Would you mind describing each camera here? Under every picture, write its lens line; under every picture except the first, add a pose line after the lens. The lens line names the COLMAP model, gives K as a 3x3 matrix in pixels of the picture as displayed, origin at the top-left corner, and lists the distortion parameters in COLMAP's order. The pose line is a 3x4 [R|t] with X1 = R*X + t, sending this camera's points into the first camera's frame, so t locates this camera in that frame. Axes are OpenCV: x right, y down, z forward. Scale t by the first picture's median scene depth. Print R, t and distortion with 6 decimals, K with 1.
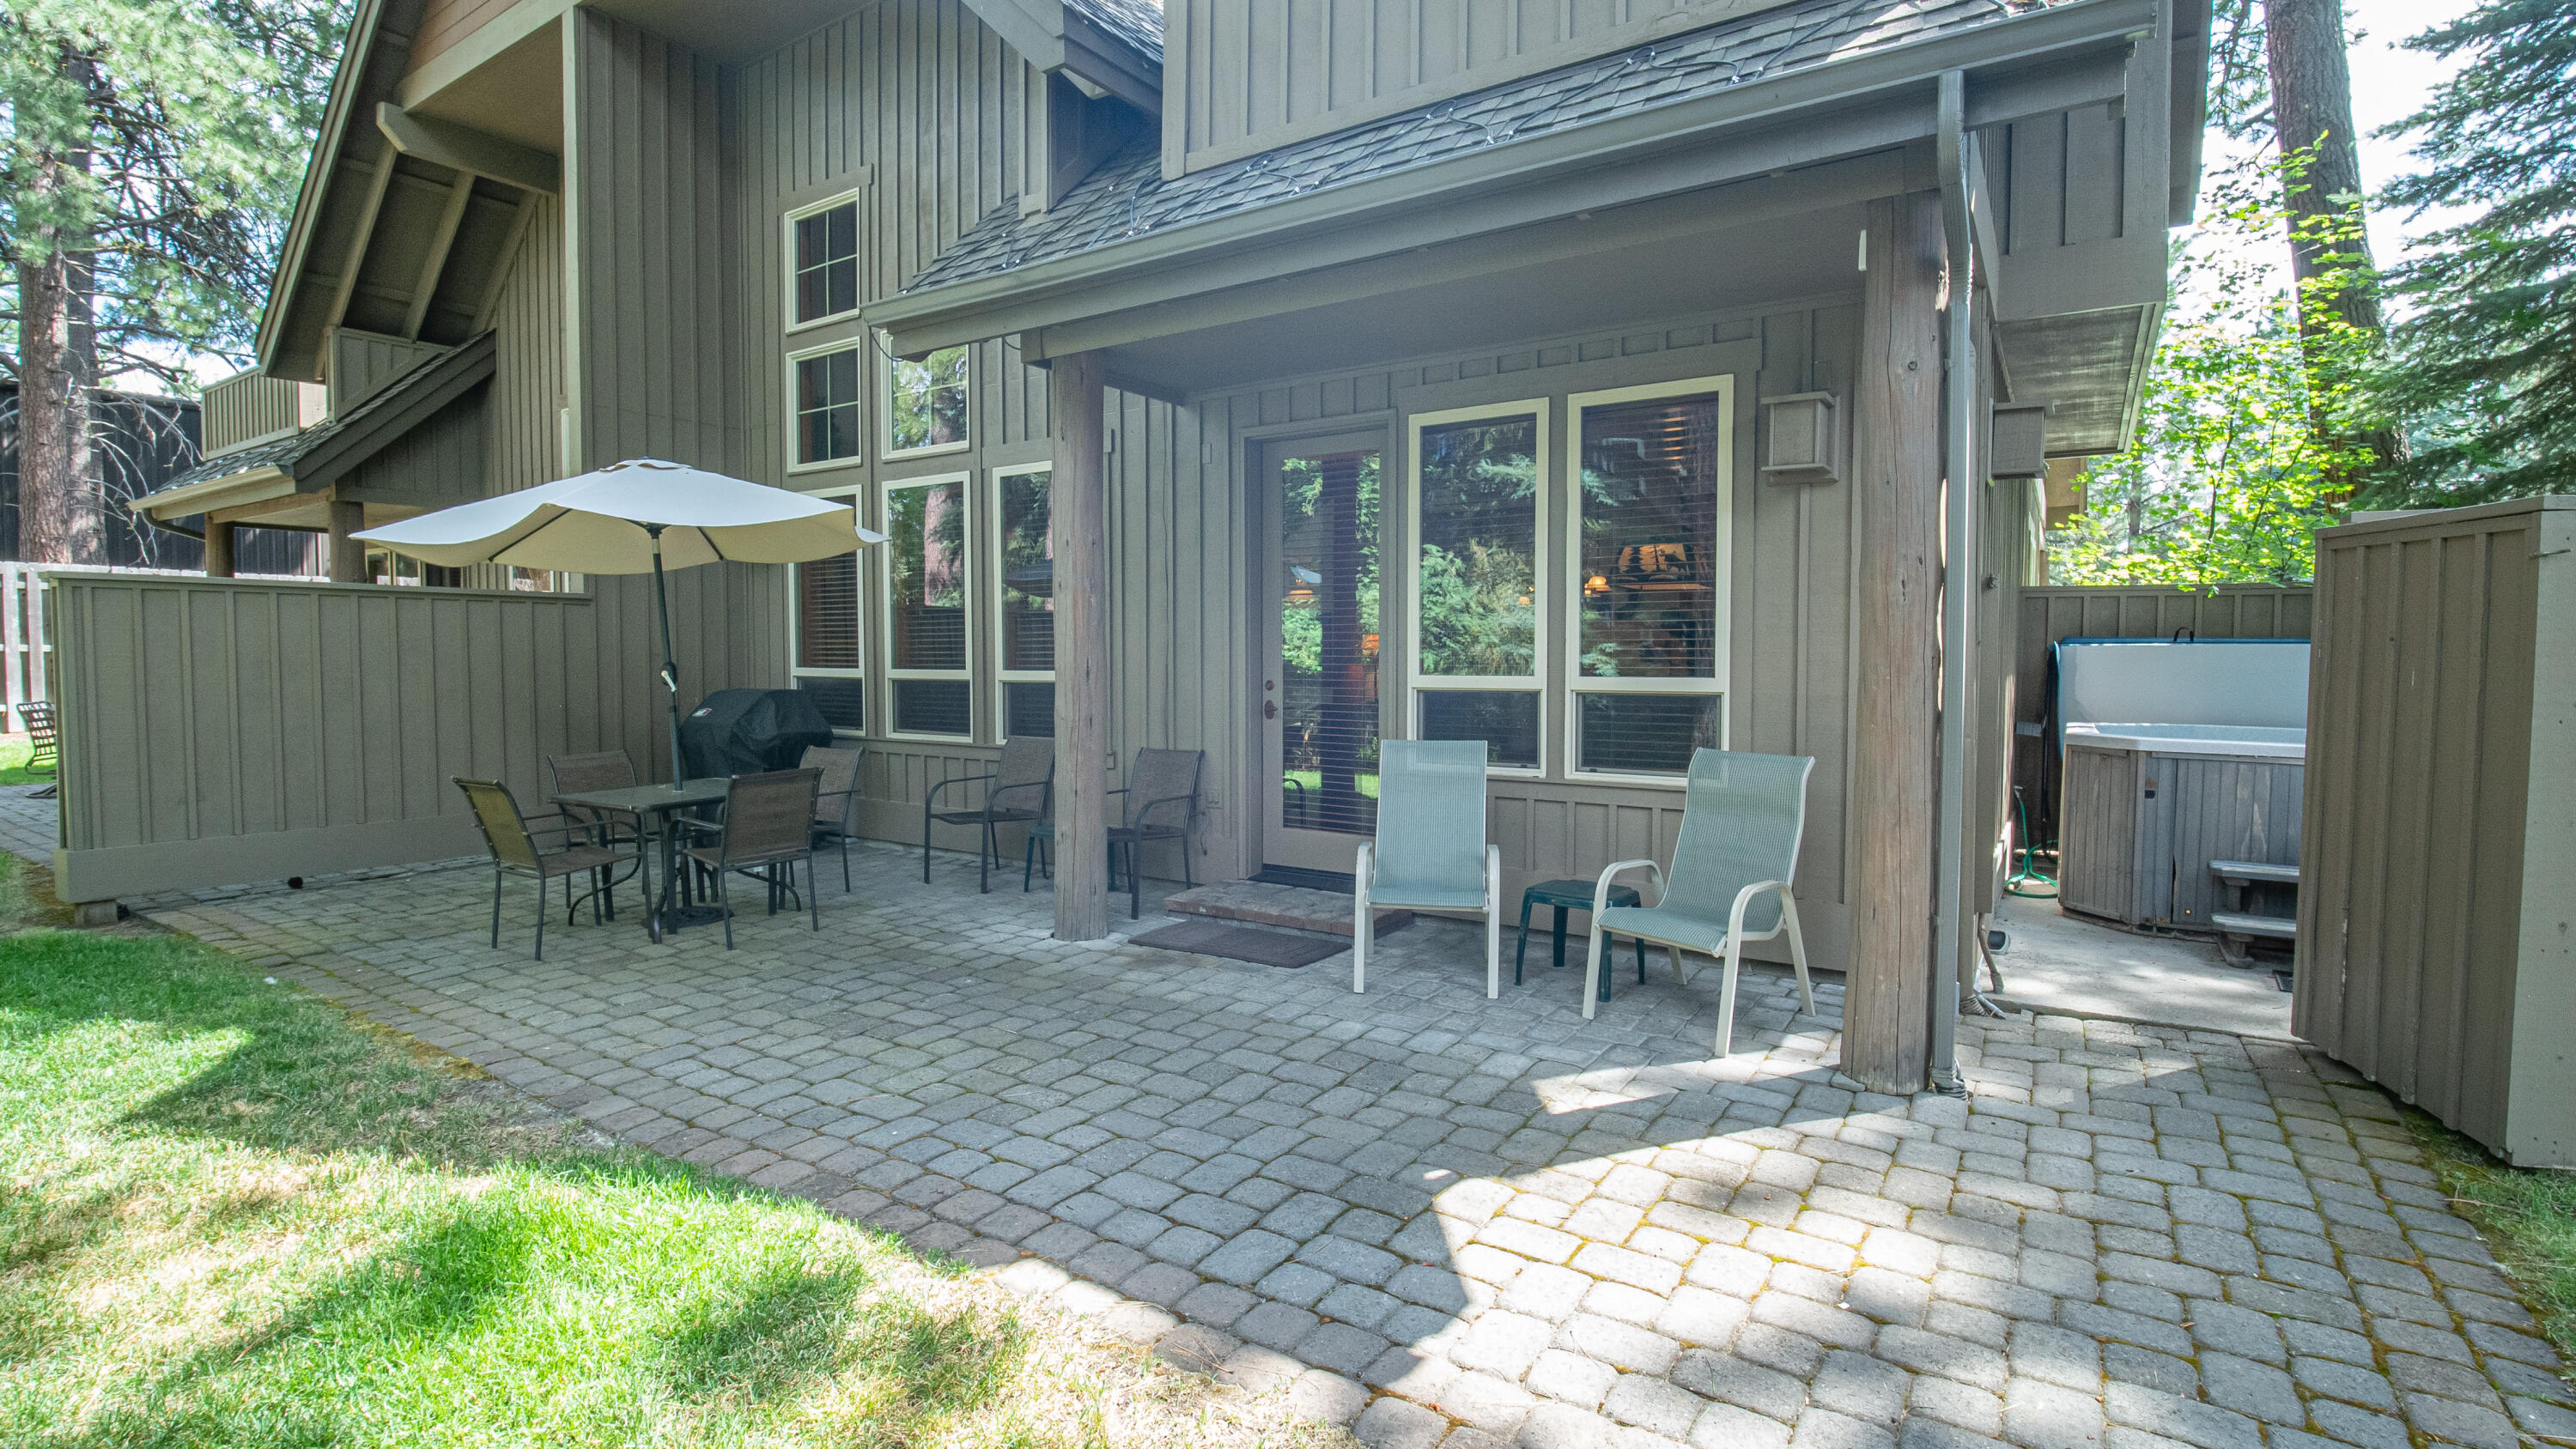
lens RADIAL K [[1171.3, 0, 1290.9], [0, 1171.3, 710.6], [0, 0, 1]] dist [-0.016418, -0.000153]
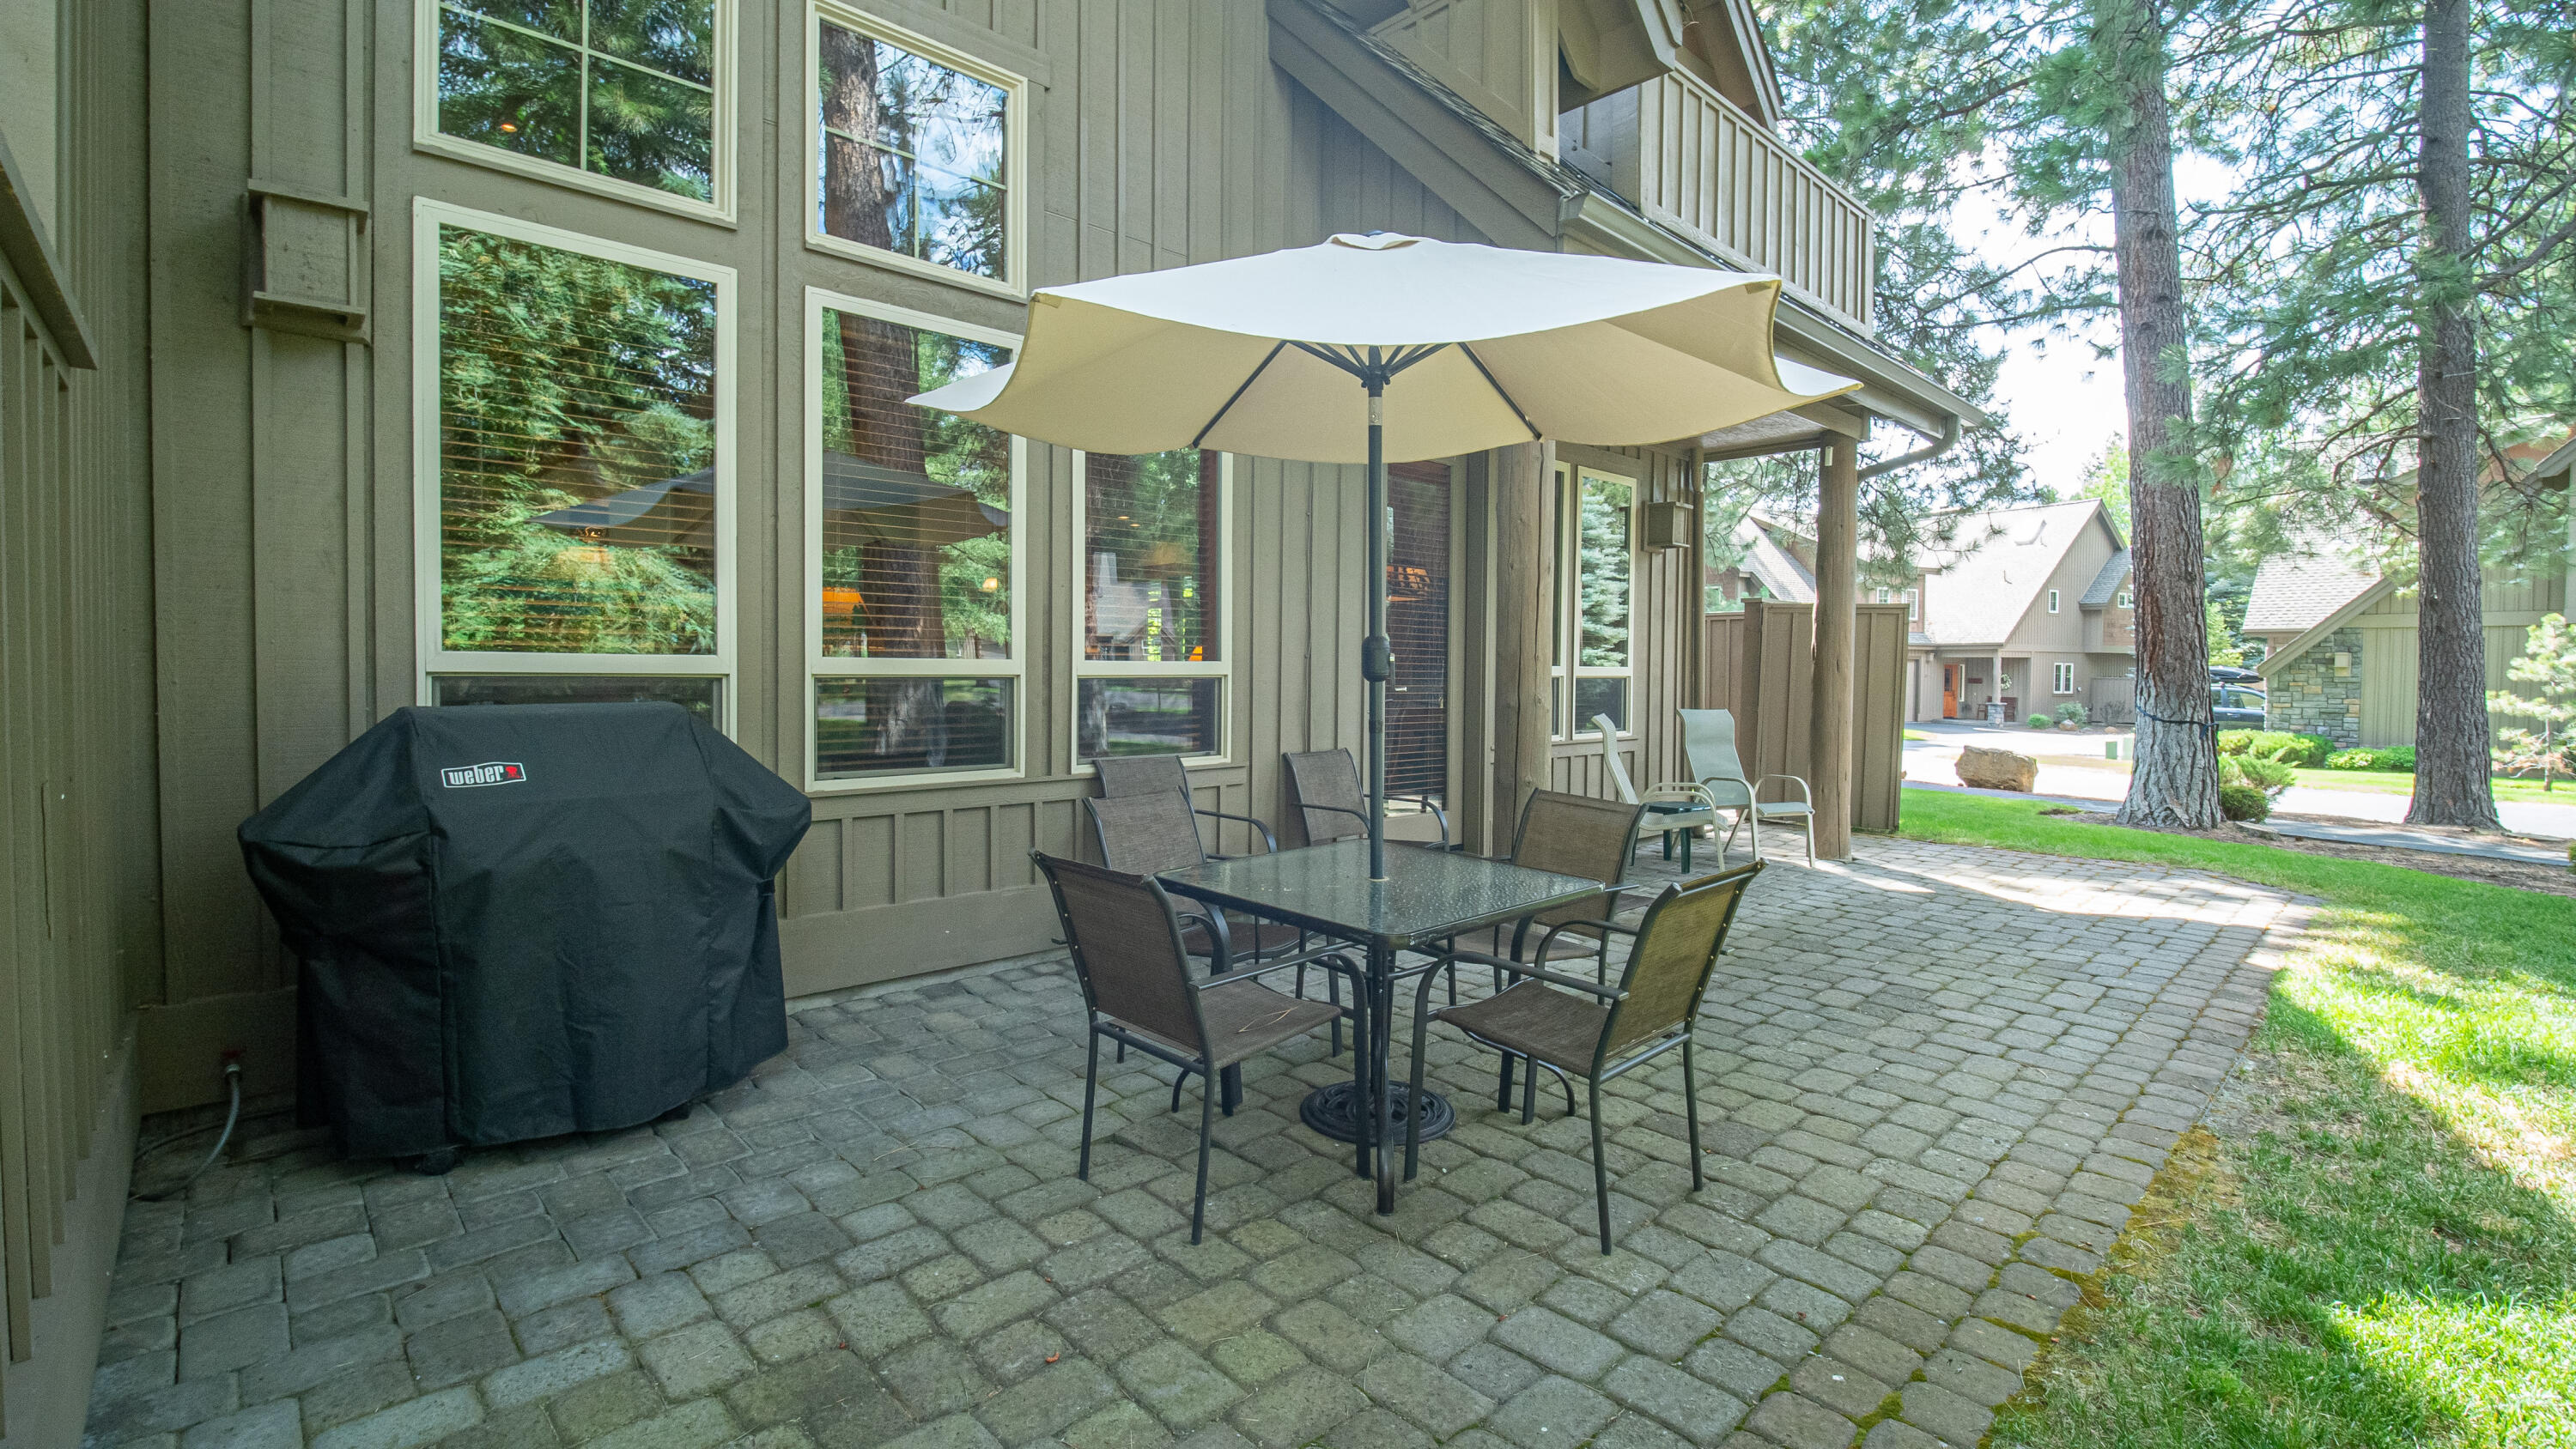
lens RADIAL K [[1140.8, 0, 1281.2], [0, 1140.8, 705.2], [0, 0, 1]] dist [-0.017936, -0.001070]
pose [[0.234073, -0.043254, 0.971256, -1.449024], [0.036023, 0.998710, 0.035794, -0.044510], [-0.971551, 0.026609, 0.235329, 1.281179]]
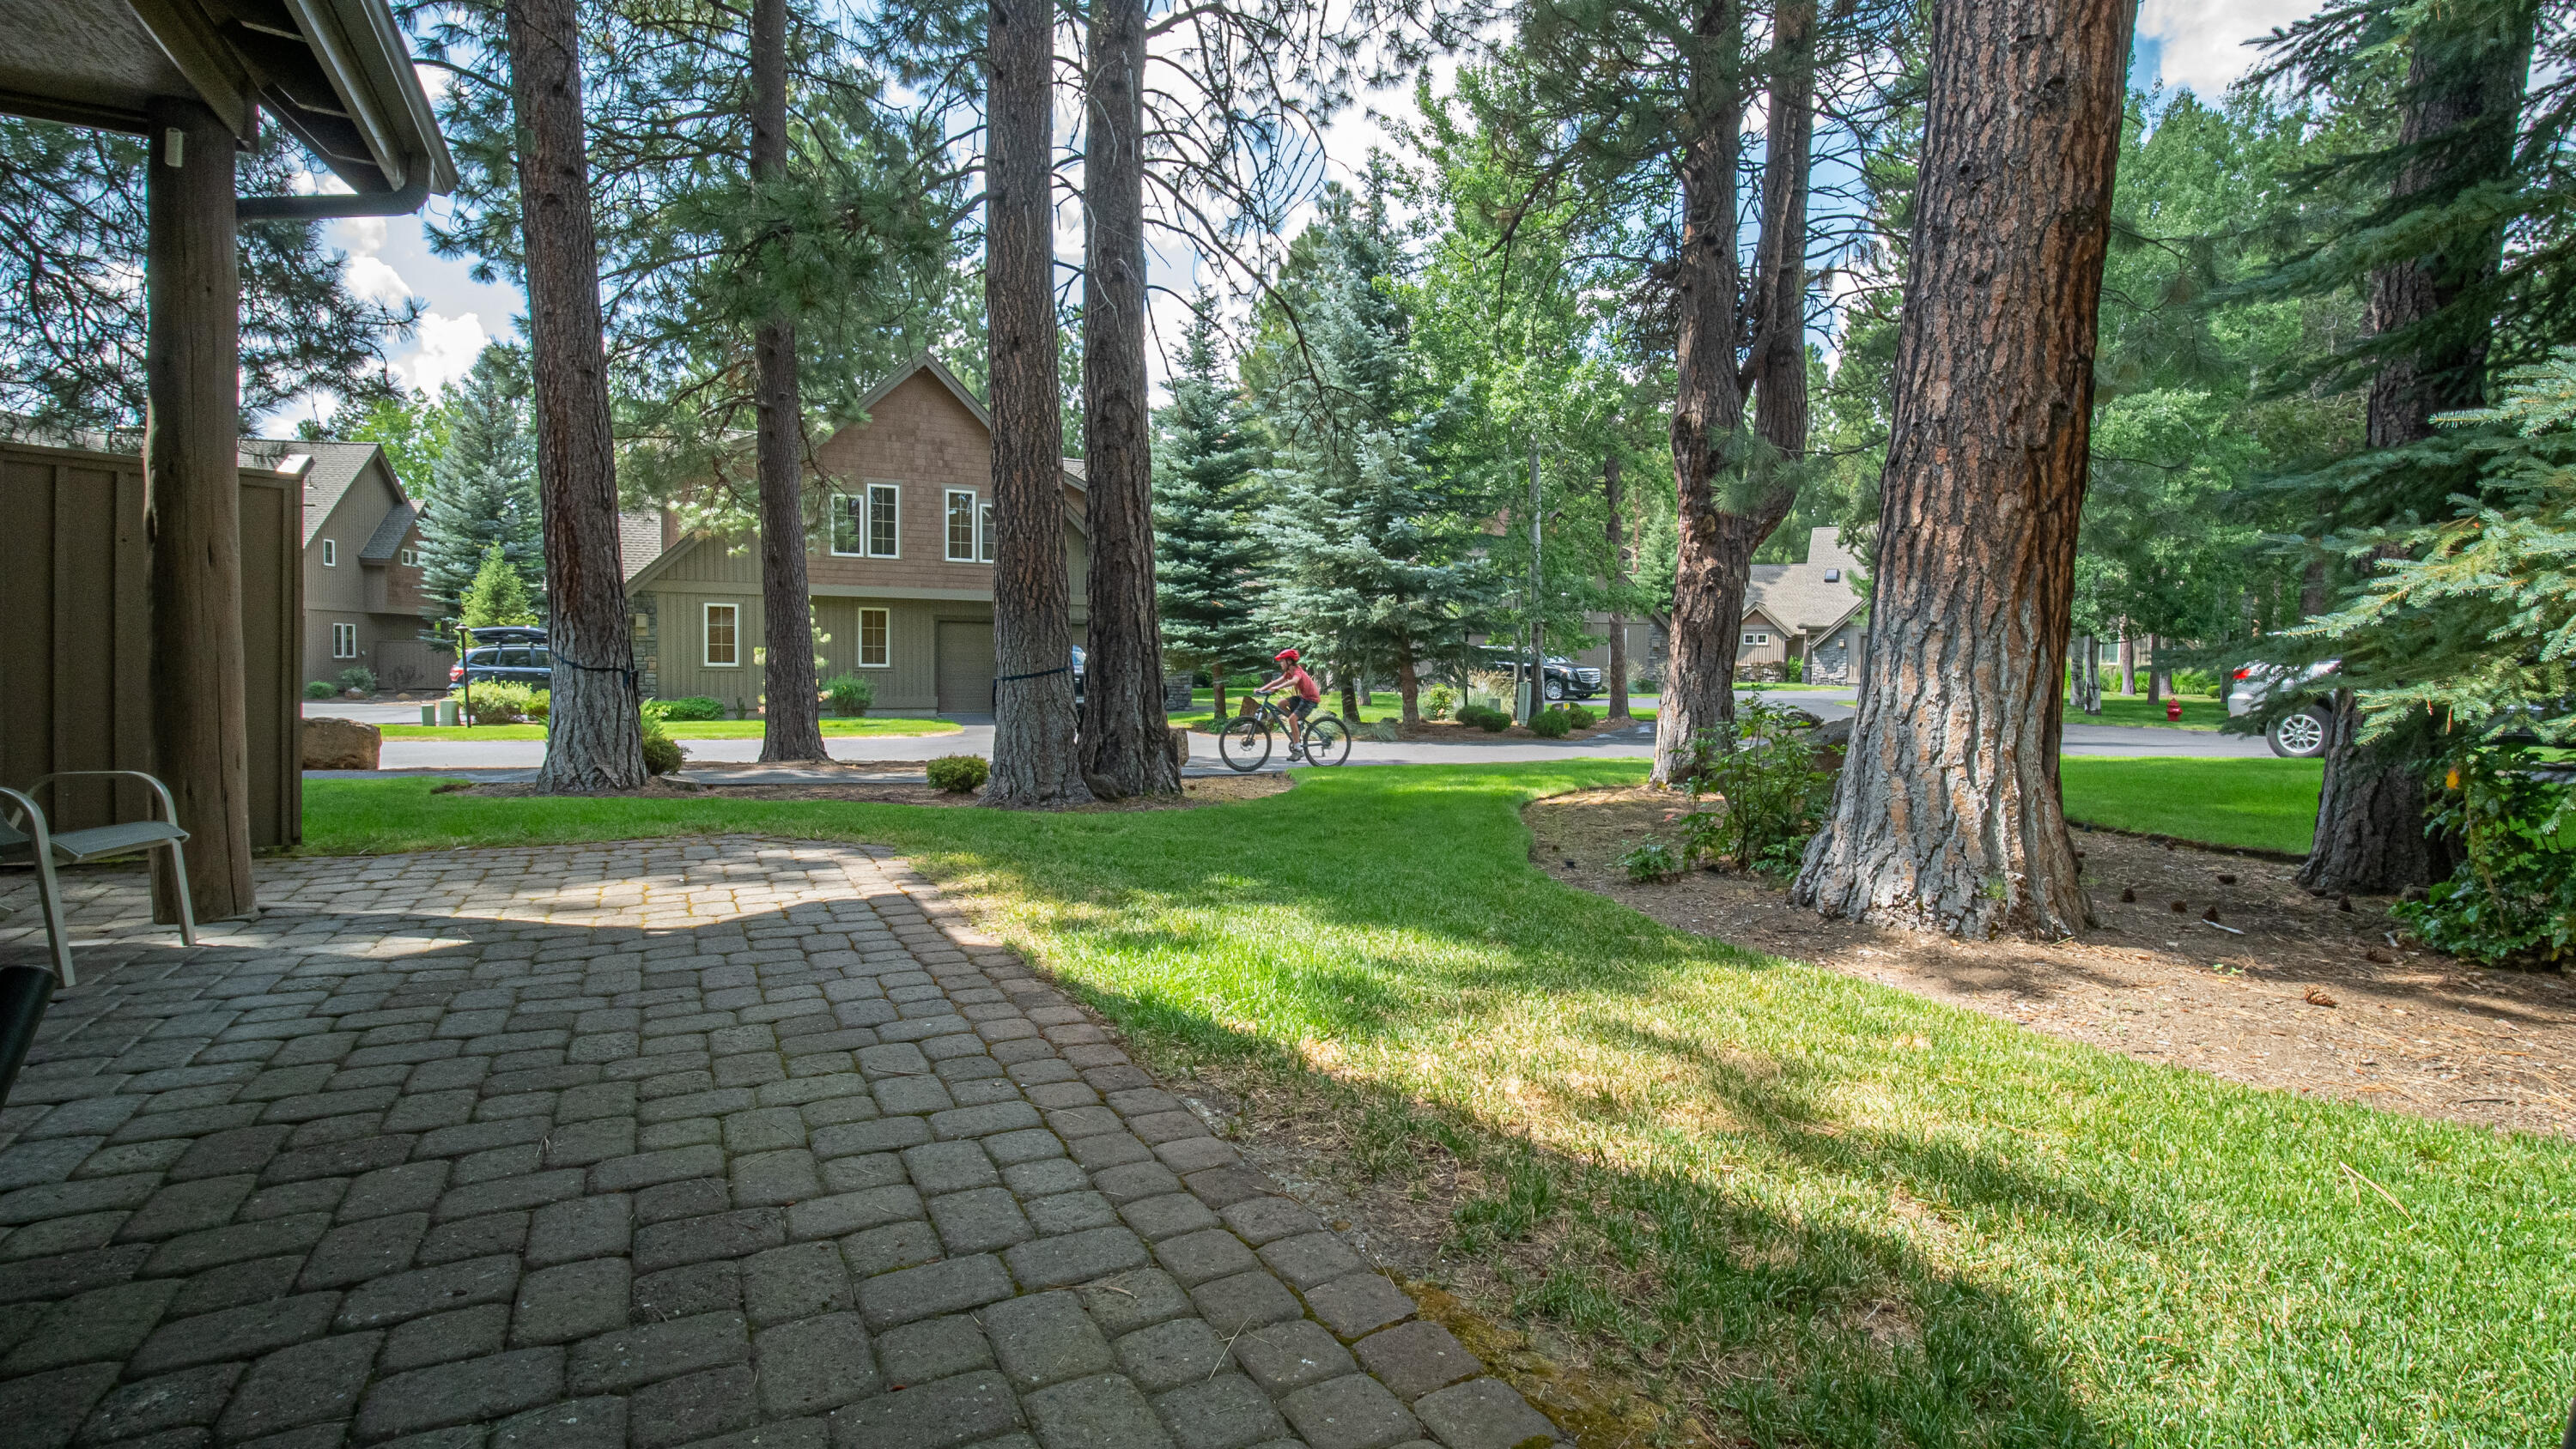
lens RADIAL K [[1140.8, 0, 1281.2], [0, 1140.8, 705.2], [0, 0, 1]] dist [-0.017936, -0.001070]
pose [[-0.883143, -0.045974, 0.466845, -0.762920], [-0.006957, 0.996360, 0.084958, 0.025999], [-0.469052, 0.071782, -0.880249, 1.261969]]
